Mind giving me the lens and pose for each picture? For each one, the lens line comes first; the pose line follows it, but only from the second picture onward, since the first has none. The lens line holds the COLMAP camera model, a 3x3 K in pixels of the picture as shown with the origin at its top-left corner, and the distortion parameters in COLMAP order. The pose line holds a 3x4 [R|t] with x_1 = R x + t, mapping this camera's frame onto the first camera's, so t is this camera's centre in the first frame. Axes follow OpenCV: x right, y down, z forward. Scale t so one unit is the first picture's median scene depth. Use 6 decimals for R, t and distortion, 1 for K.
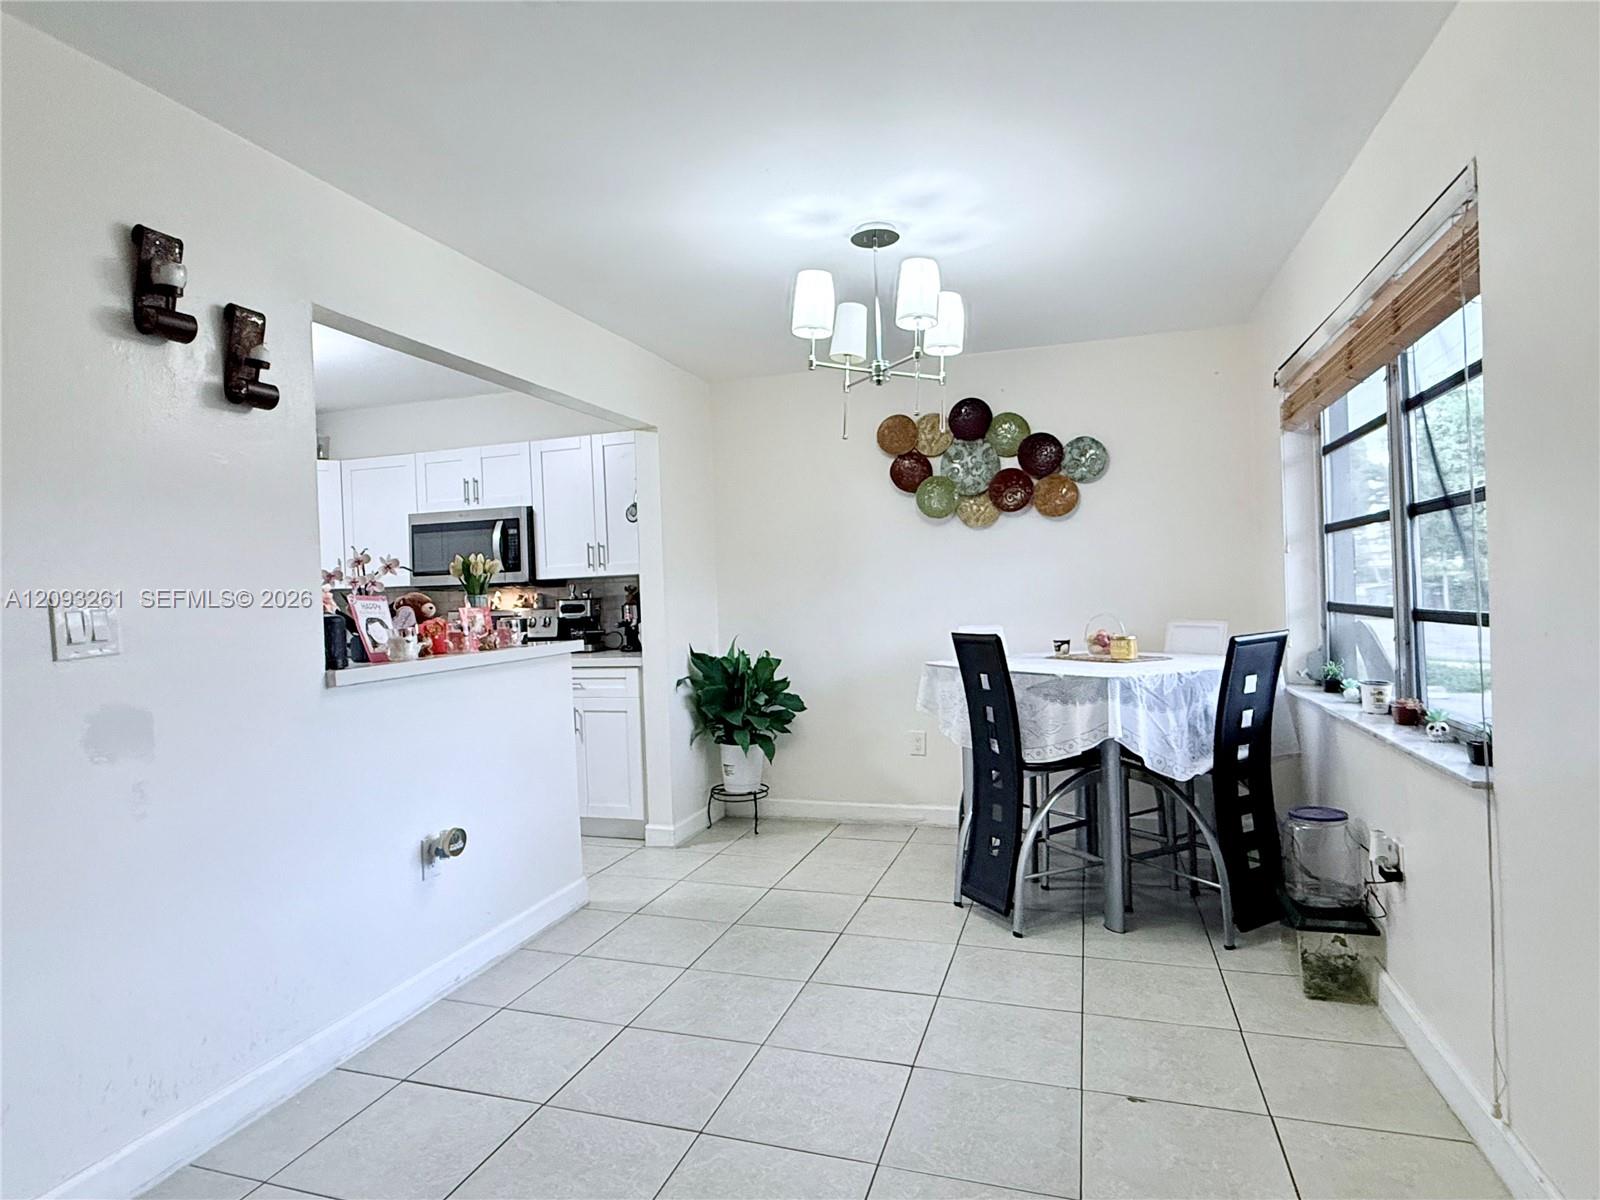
lens RADIAL K [[862.1, 0, 804.8], [0, 862.1, 599.6], [0, 0, 1]] dist [0.002694, 0.000054]
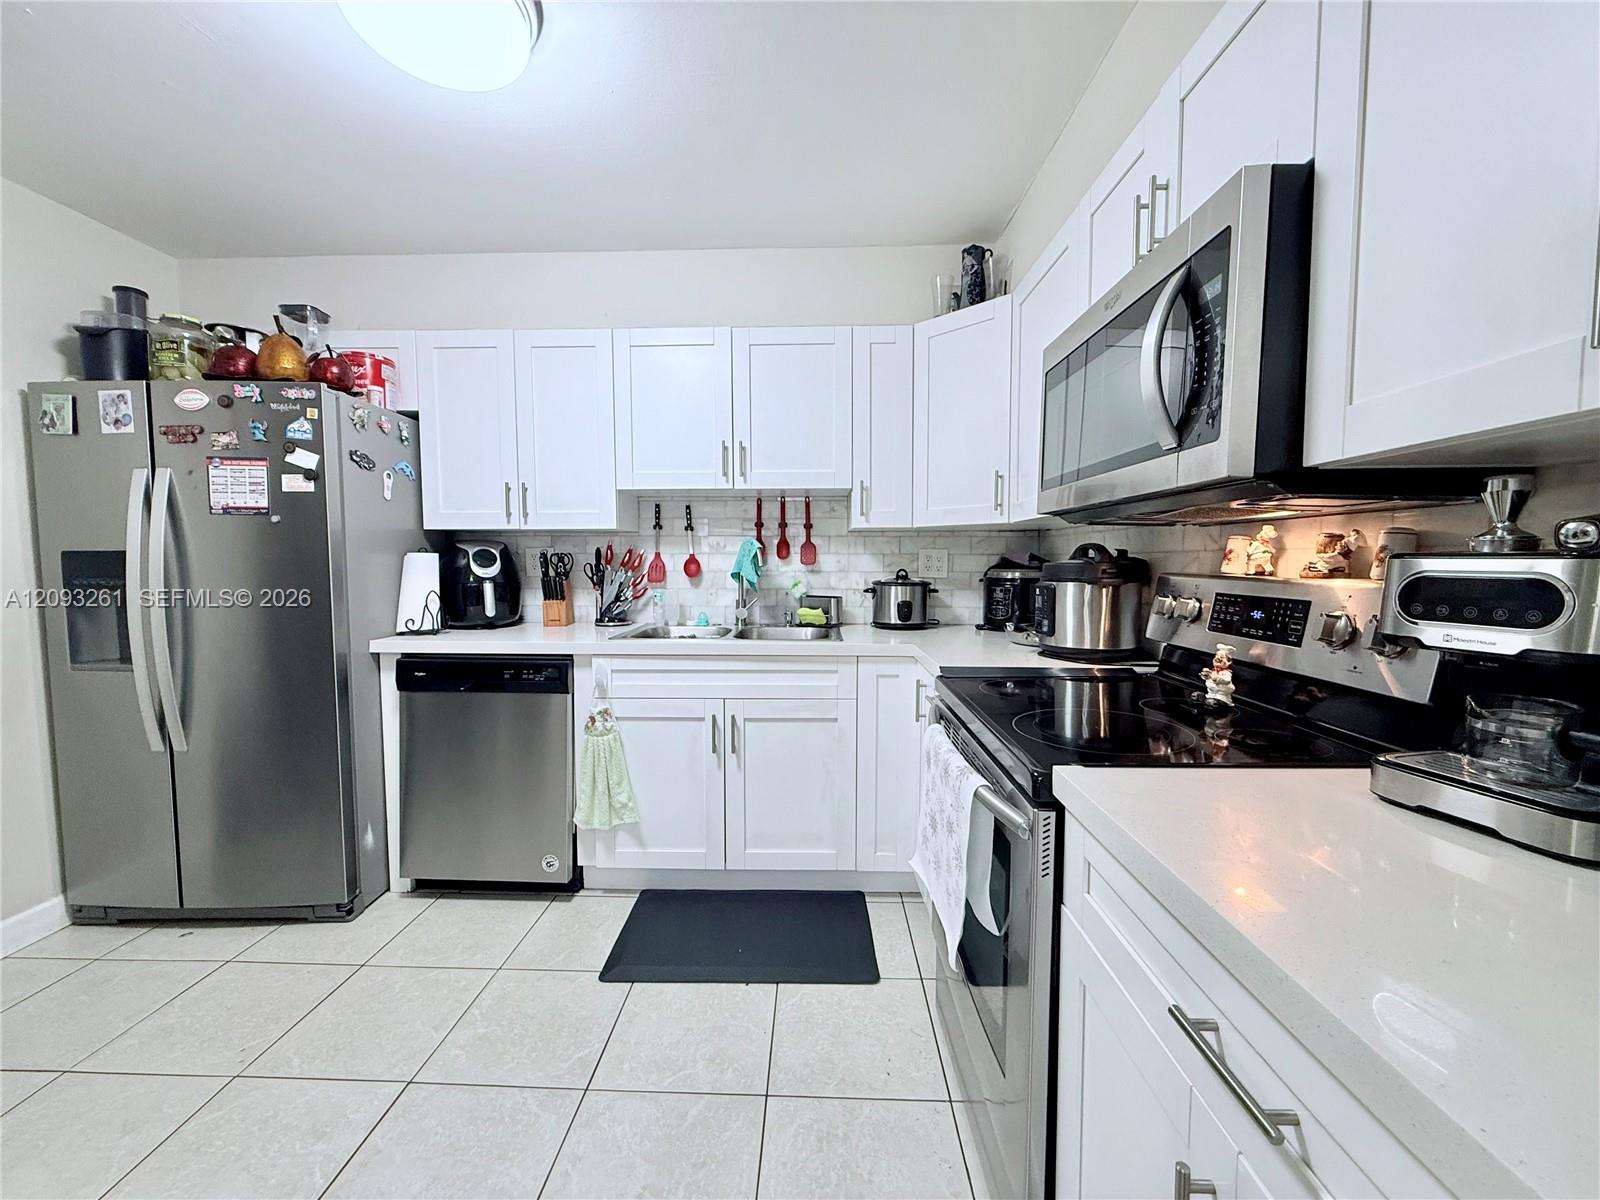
lens RADIAL K [[640.8, 0, 801.3], [0, 640.8, 594.2], [0, 0, 1]] dist [-0.003489, -0.000040]
pose [[0.275505, 0.088738, -0.957195, -0.178812], [-0.014036, 0.995995, 0.088296, -0.001694], [0.961197, -0.010891, 0.275647, 0.834504]]
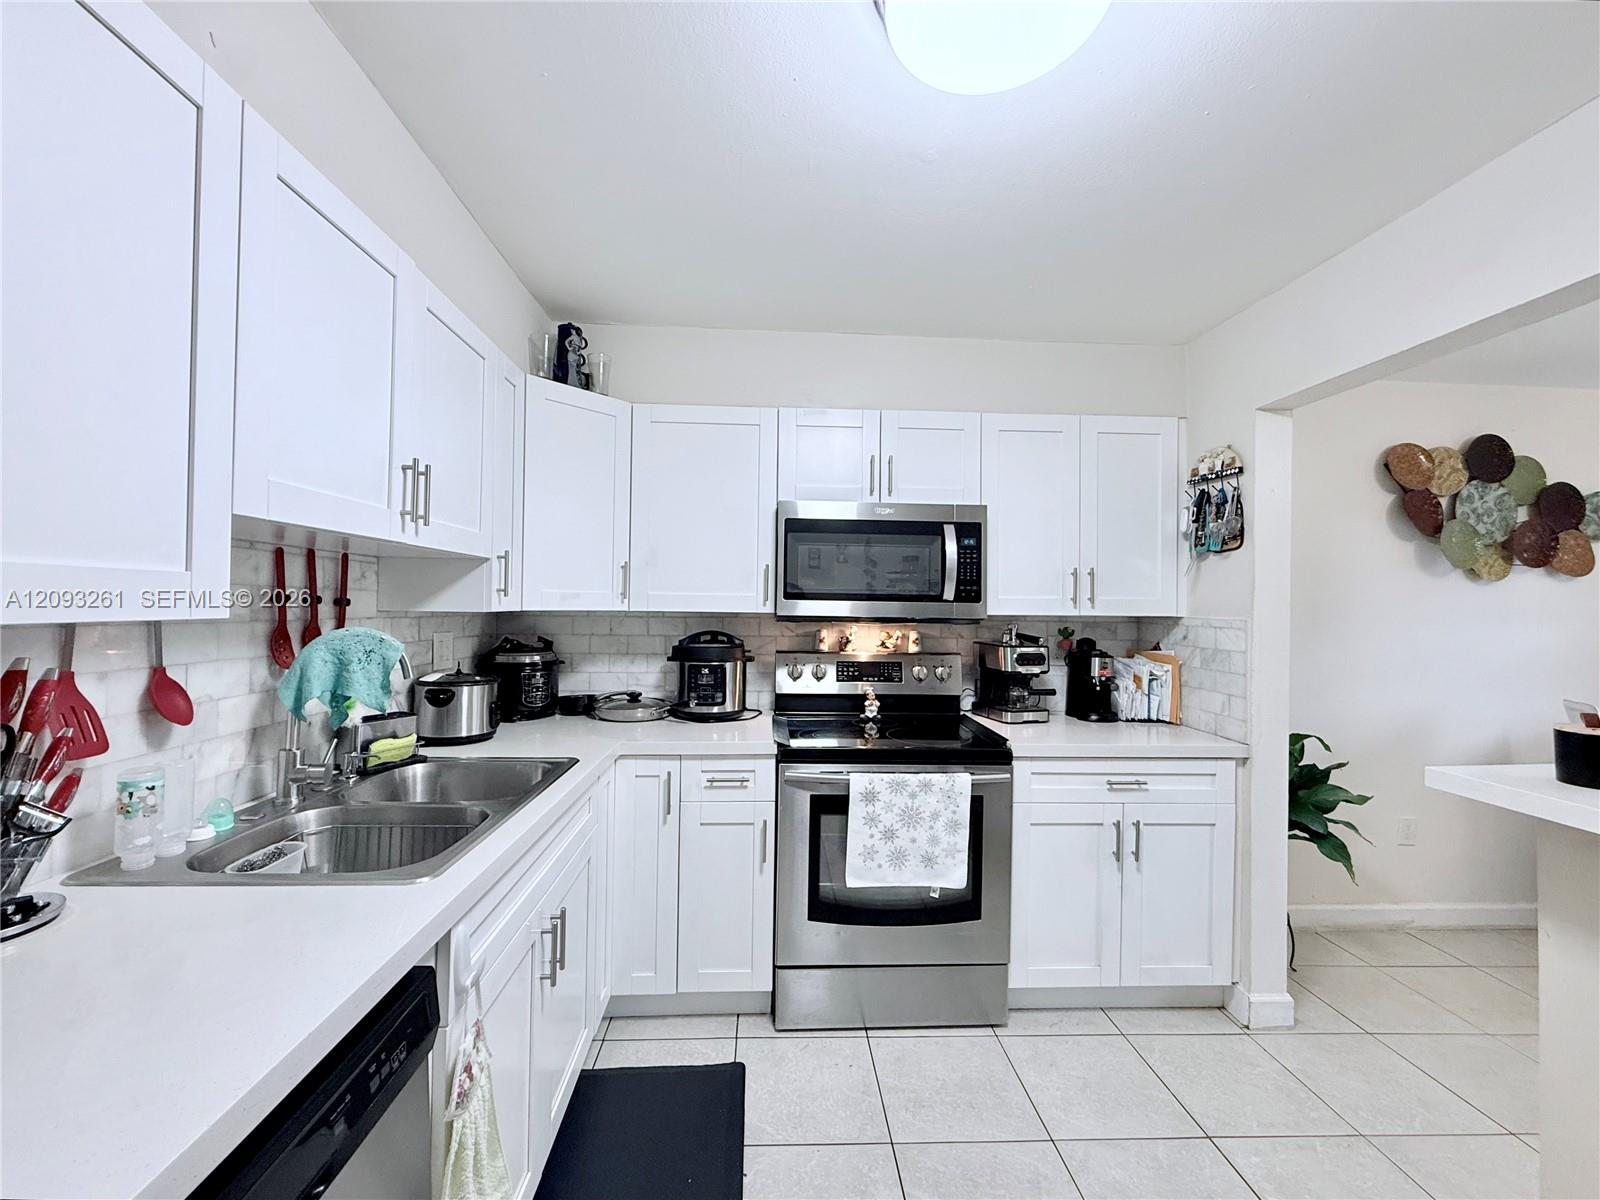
lens RADIAL K [[640.8, 0, 794.5], [0, 640.8, 601.6], [0, 0, 1]] dist [-0.003489, -0.000040]
pose [[0.939811, 0.051380, 0.337809, -0.637738], [-0.043978, 0.998596, -0.029533, -0.013210], [-0.338852, 0.012899, 0.940751, 0.590072]]
